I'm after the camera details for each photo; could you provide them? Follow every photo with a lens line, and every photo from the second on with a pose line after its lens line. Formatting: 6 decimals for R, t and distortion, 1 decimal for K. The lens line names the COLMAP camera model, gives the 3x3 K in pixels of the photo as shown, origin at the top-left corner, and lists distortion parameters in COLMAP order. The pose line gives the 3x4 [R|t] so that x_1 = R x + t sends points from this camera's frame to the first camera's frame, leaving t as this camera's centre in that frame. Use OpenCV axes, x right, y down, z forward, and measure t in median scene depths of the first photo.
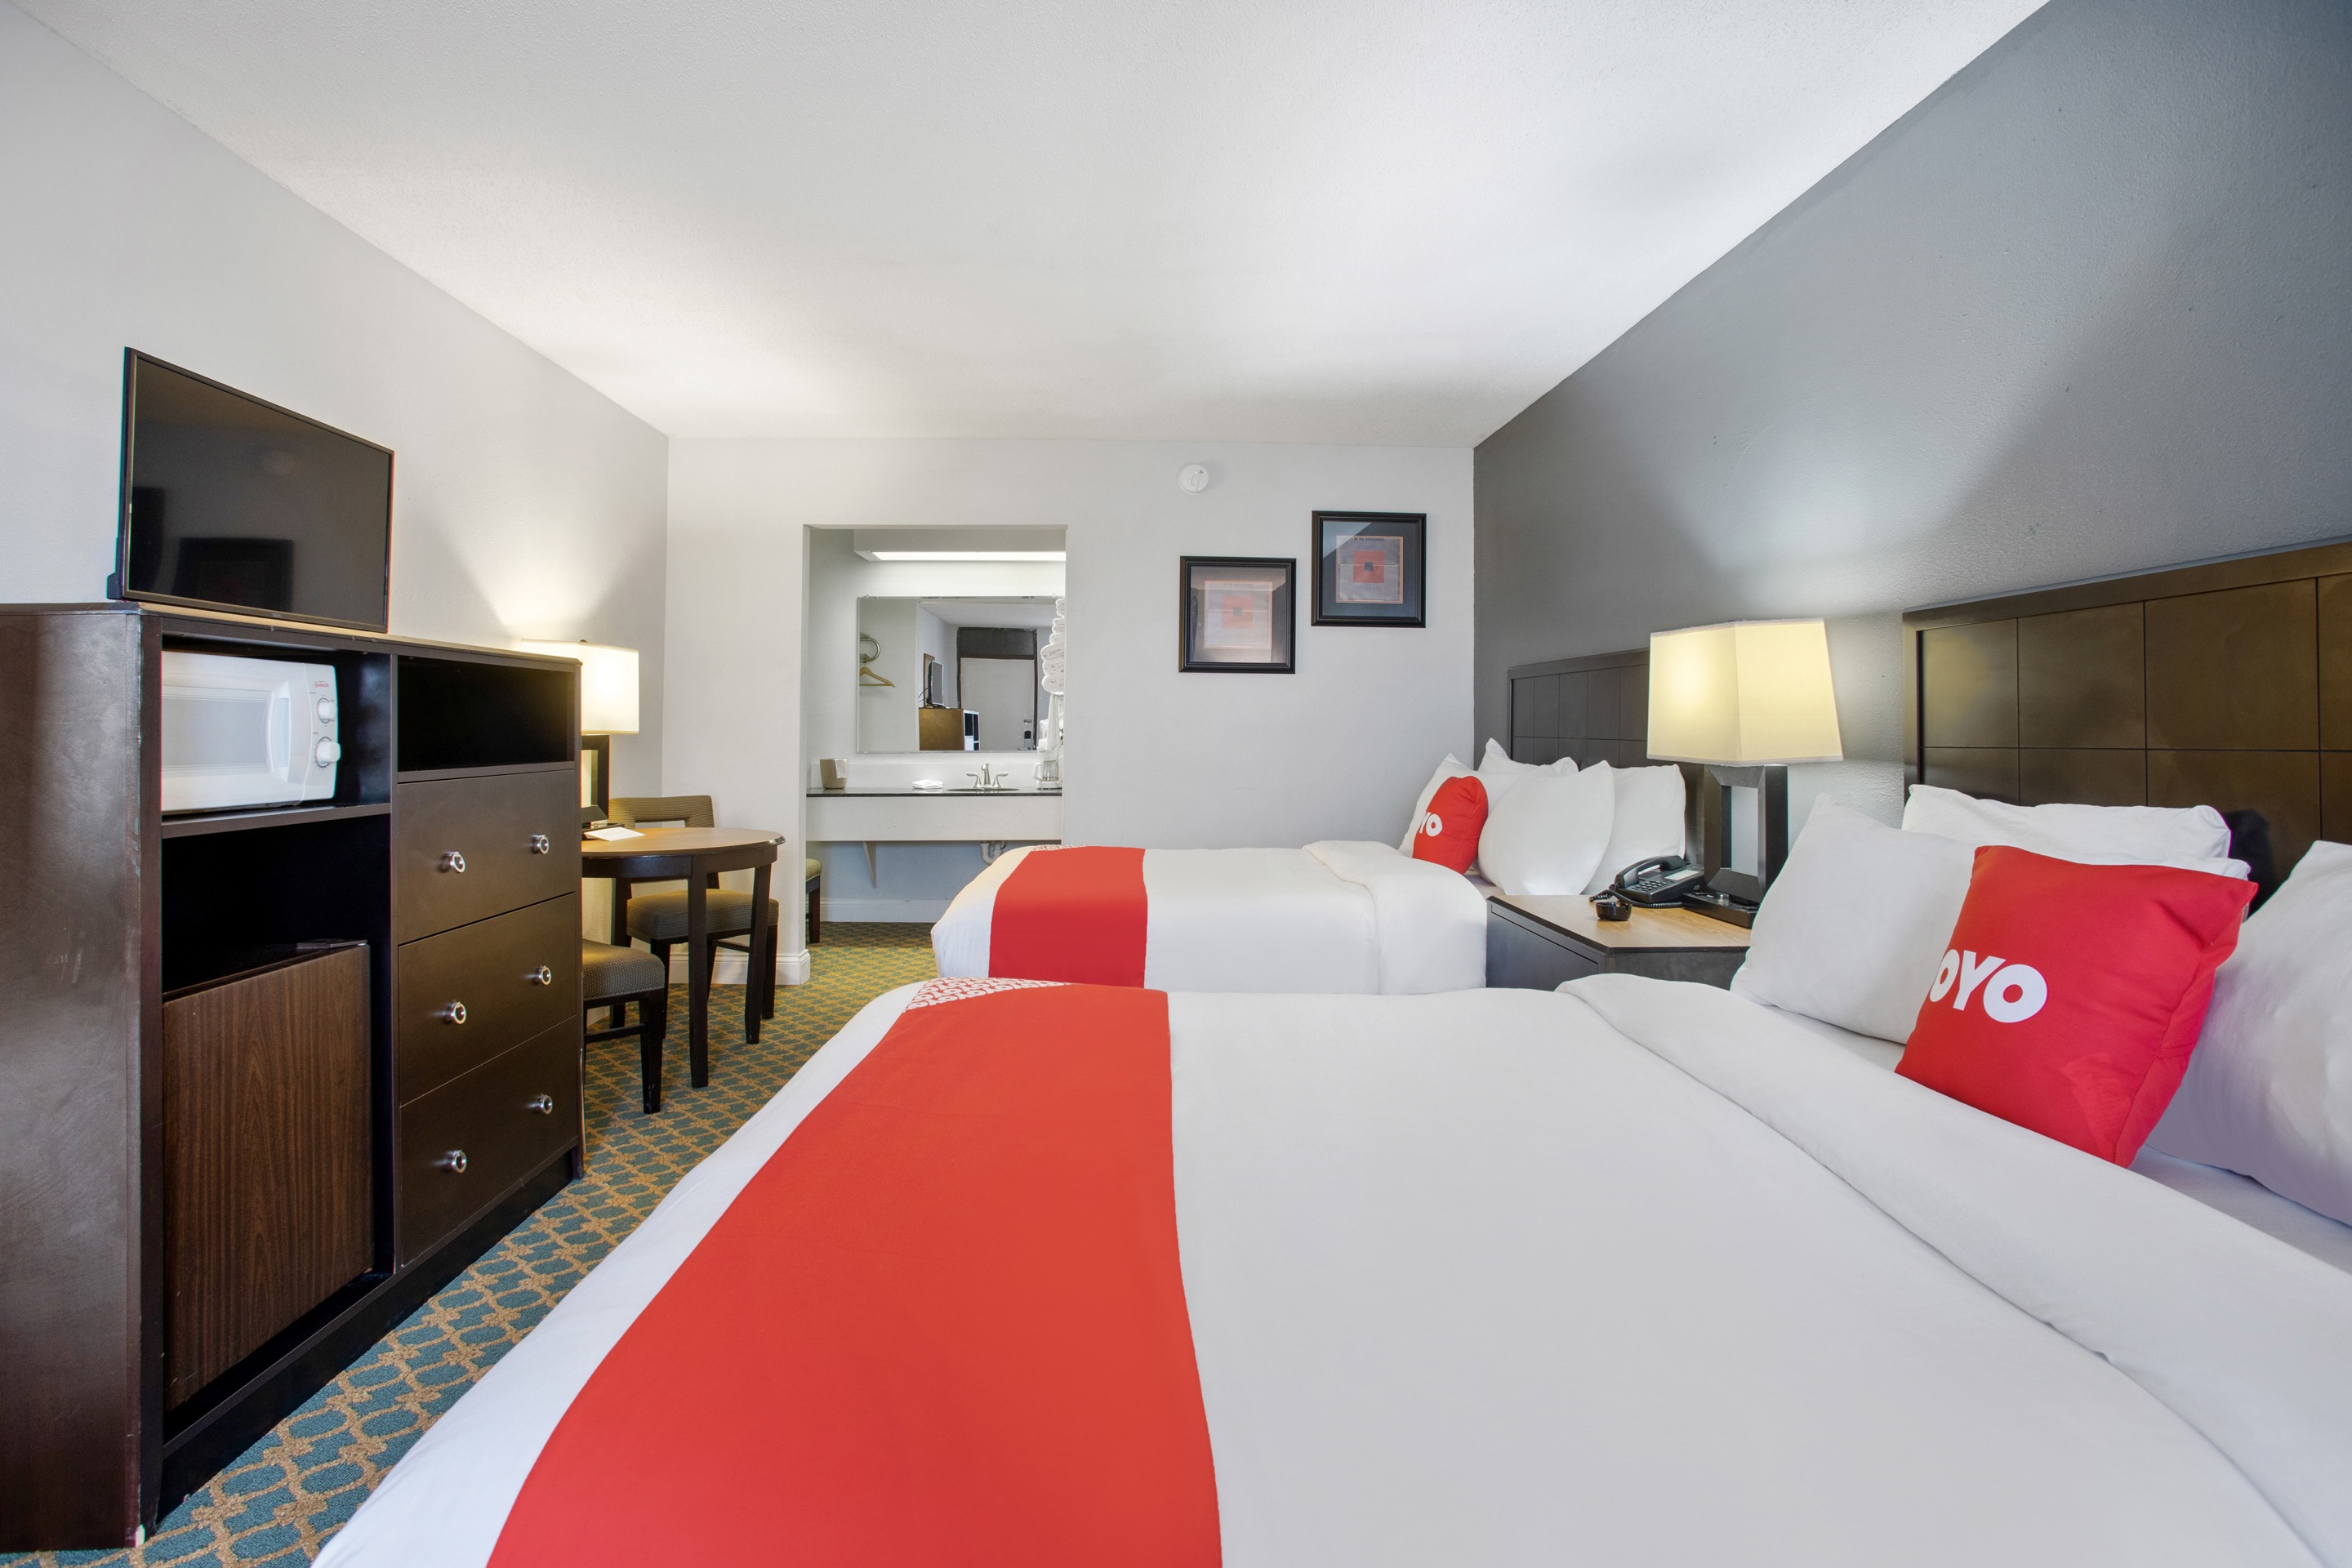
lens RADIAL K [[1167.9, 0, 1167.1], [0, 1167.9, 754.8], [0, 0, 1]] dist [-0.022164, 0.000509]
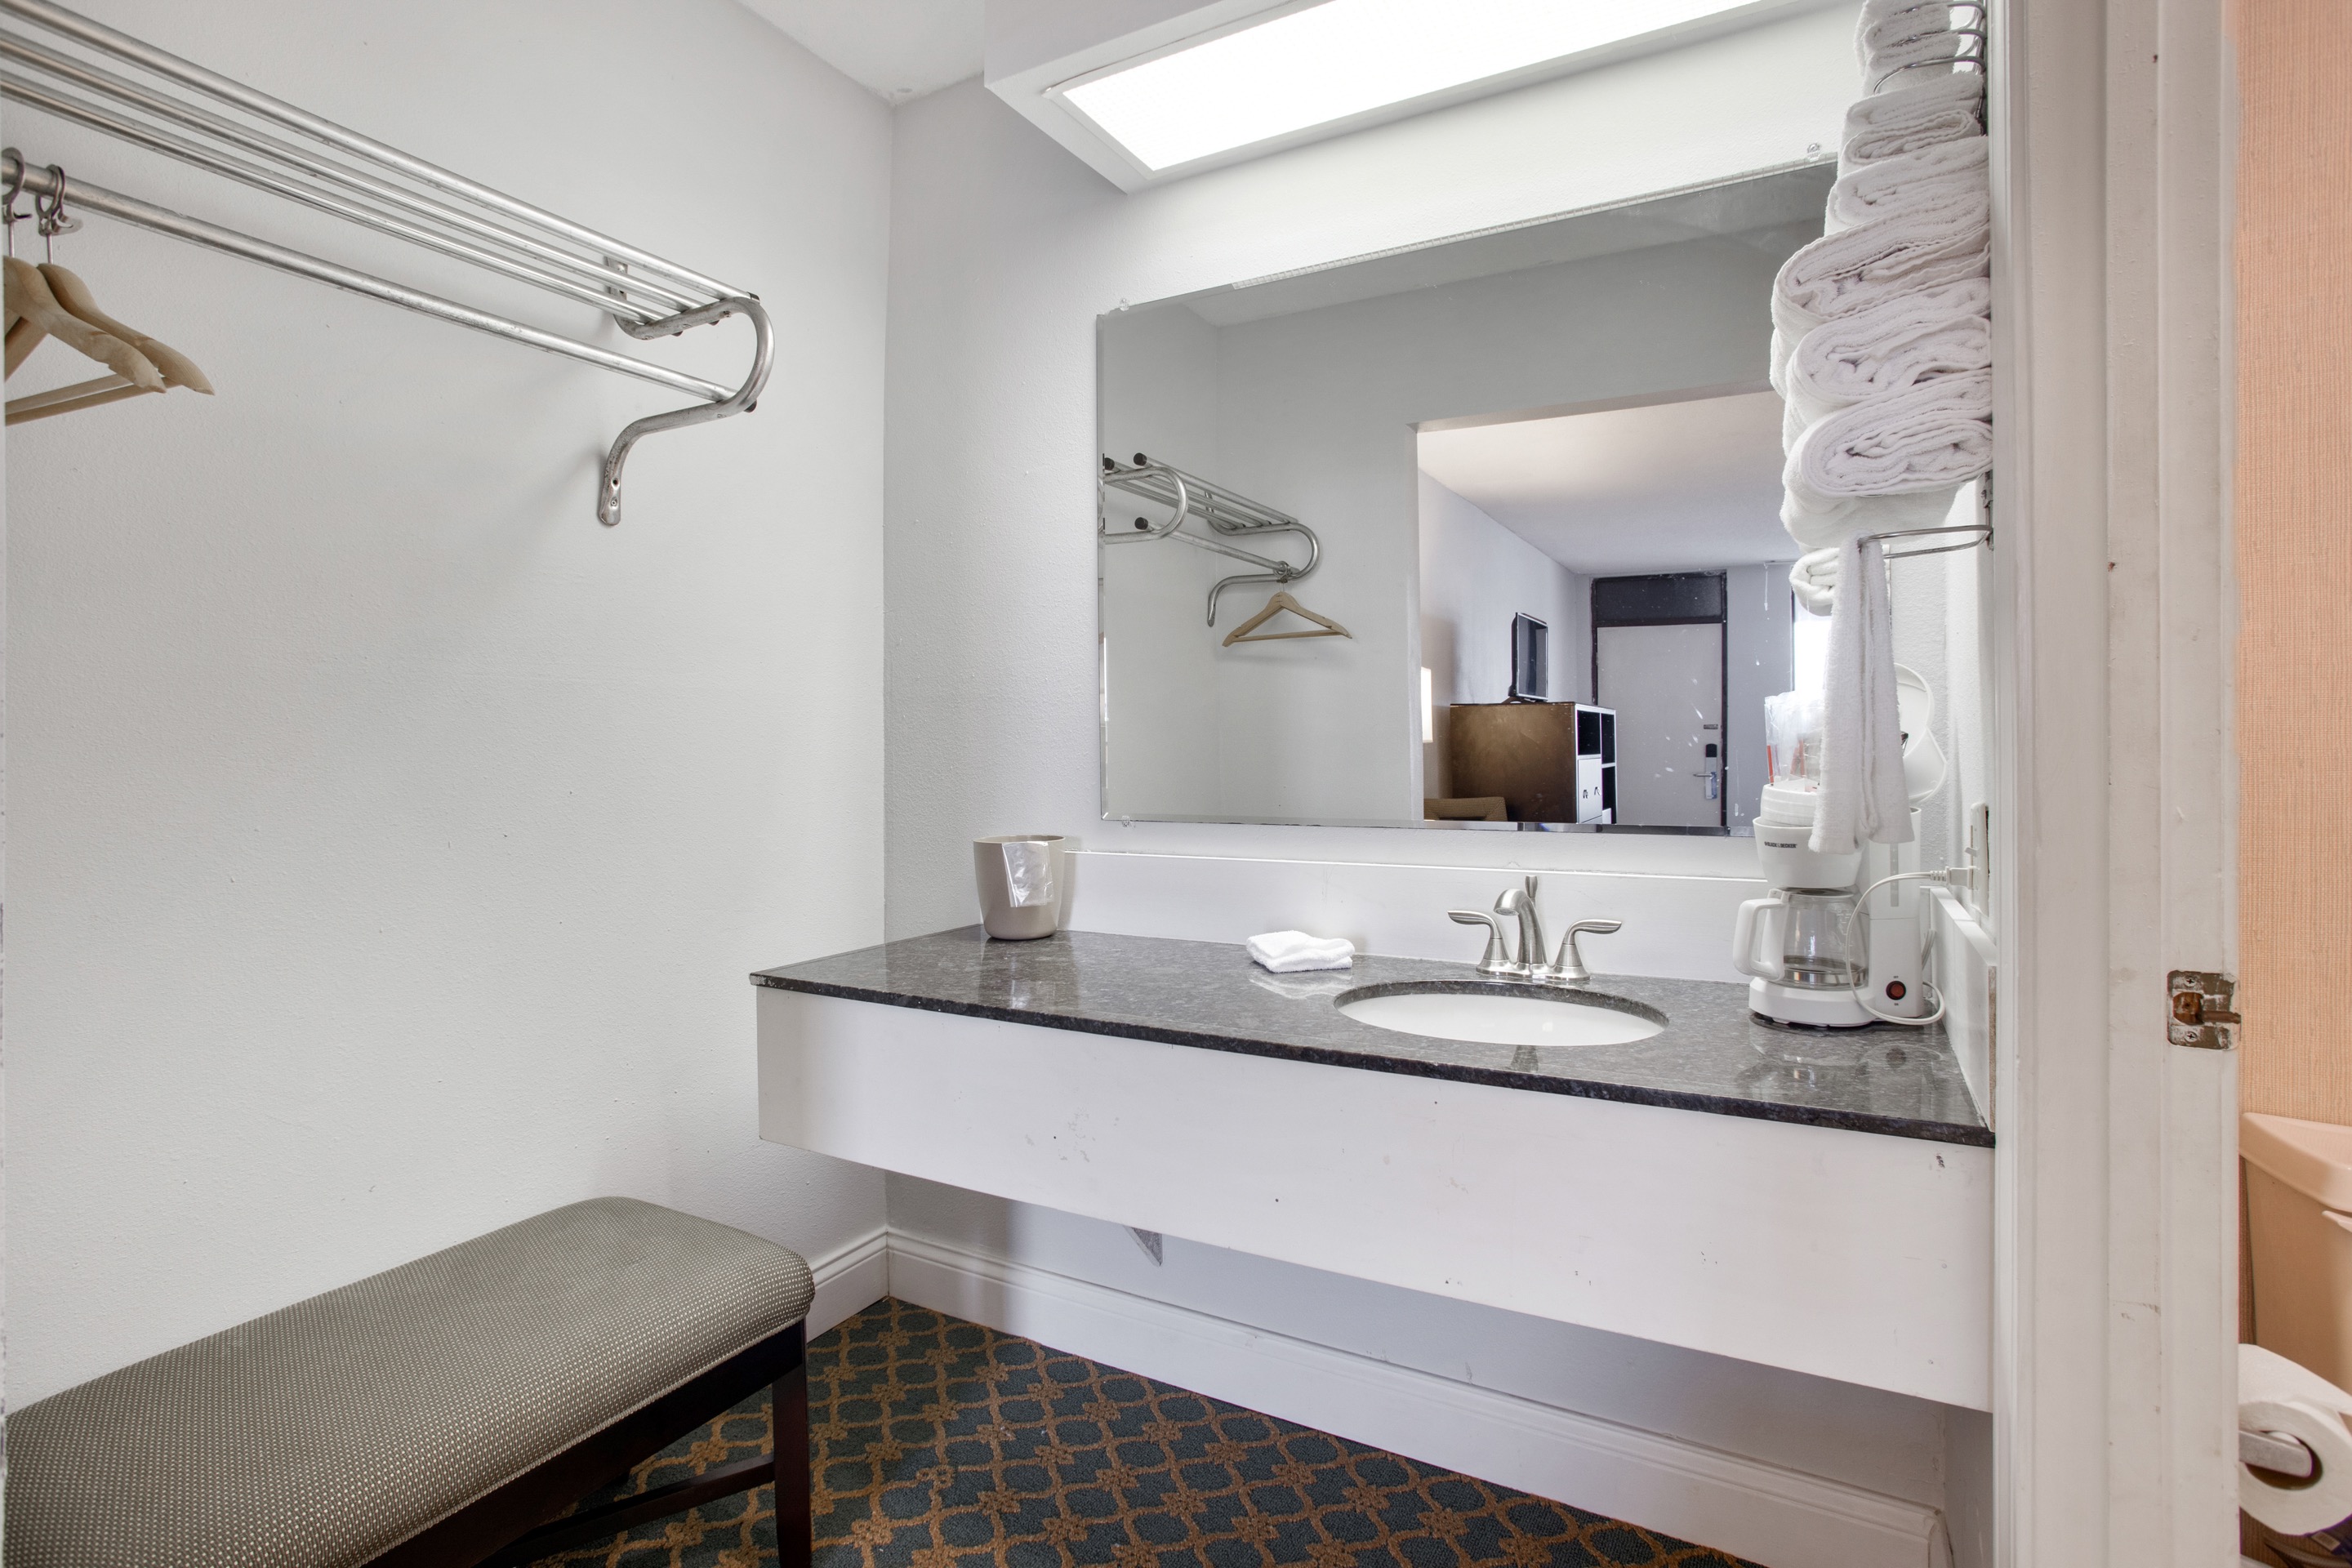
lens RADIAL K [[1167.9, 0, 1167.1], [0, 1167.9, 754.8], [0, 0, 1]] dist [-0.022164, 0.000509]
pose [[0.848953, 0.000079, -0.528469, -0.054974], [-0.005802, 0.999941, -0.009172, -0.010076], [0.528437, 0.010852, 0.848903, 0.461911]]
